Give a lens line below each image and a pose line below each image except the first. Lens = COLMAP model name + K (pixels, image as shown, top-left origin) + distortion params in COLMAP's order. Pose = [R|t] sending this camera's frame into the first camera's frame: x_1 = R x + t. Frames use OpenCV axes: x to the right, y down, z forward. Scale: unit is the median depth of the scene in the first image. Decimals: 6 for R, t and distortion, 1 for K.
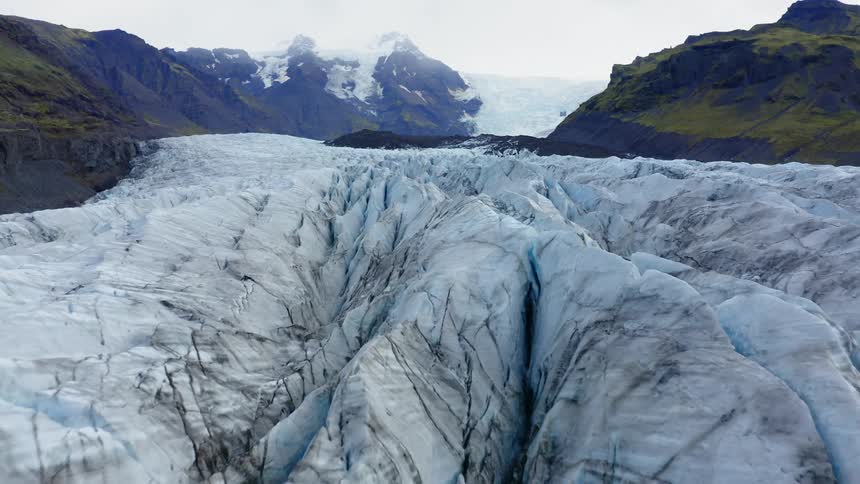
lens RADIAL K [[743.3, 0, 430.0], [0, 743.3, 242.0], [0, 0, 1]] dist [-0.149226, 0.002072]
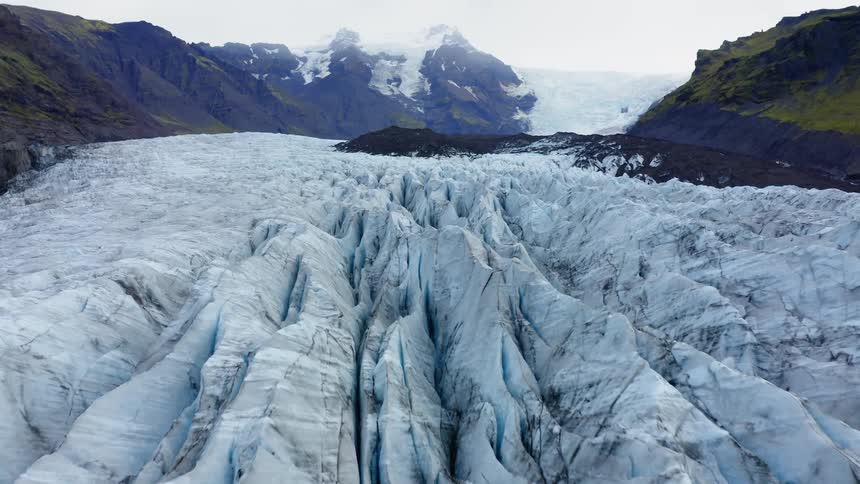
lens RADIAL K [[743.3, 0, 430.0], [0, 743.3, 242.0], [0, 0, 1]] dist [-0.149226, 0.002072]
pose [[0.997739, 0.003085, -0.067134, -0.001445], [-0.002952, 0.999993, 0.002070, -0.012992], [0.067140, -0.001867, 0.997742, 0.089073]]
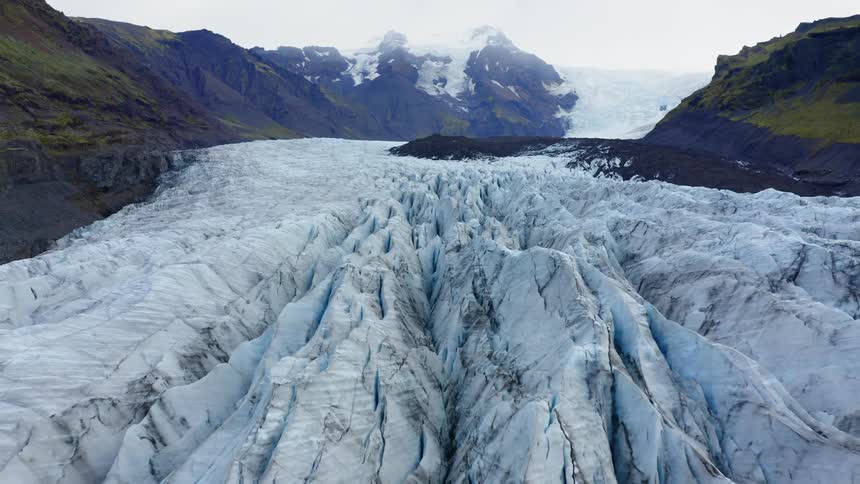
lens RADIAL K [[743.3, 0, 430.0], [0, 743.3, 242.0], [0, 0, 1]] dist [-0.149226, 0.002072]
pose [[0.991503, 0.003604, -0.130034, 0.006671], [-0.002719, 0.999972, 0.006985, -0.008840], [0.130055, -0.006572, 0.991485, 0.035364]]
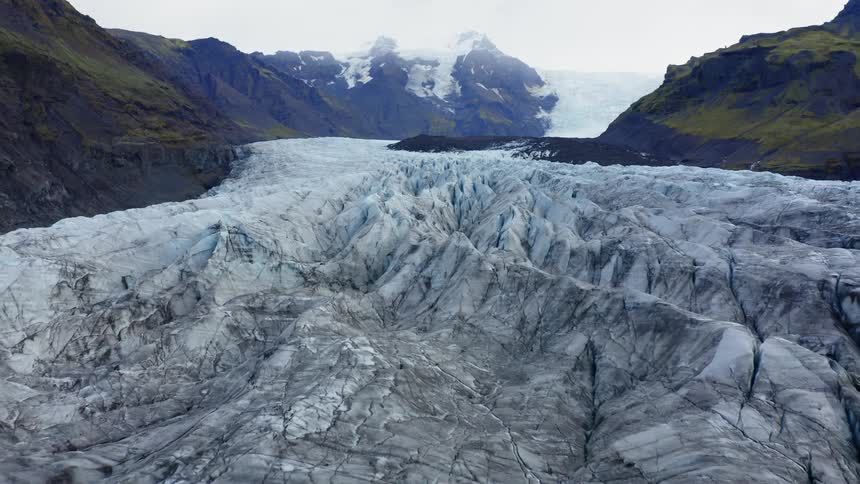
lens RADIAL K [[743.3, 0, 430.0], [0, 743.3, 242.0], [0, 0, 1]] dist [-0.149226, 0.002072]
pose [[0.993229, 0.001301, -0.116164, 0.019112], [-0.000389, 0.999969, 0.007872, 0.003282], [0.116171, -0.007774, 0.993199, -0.053773]]
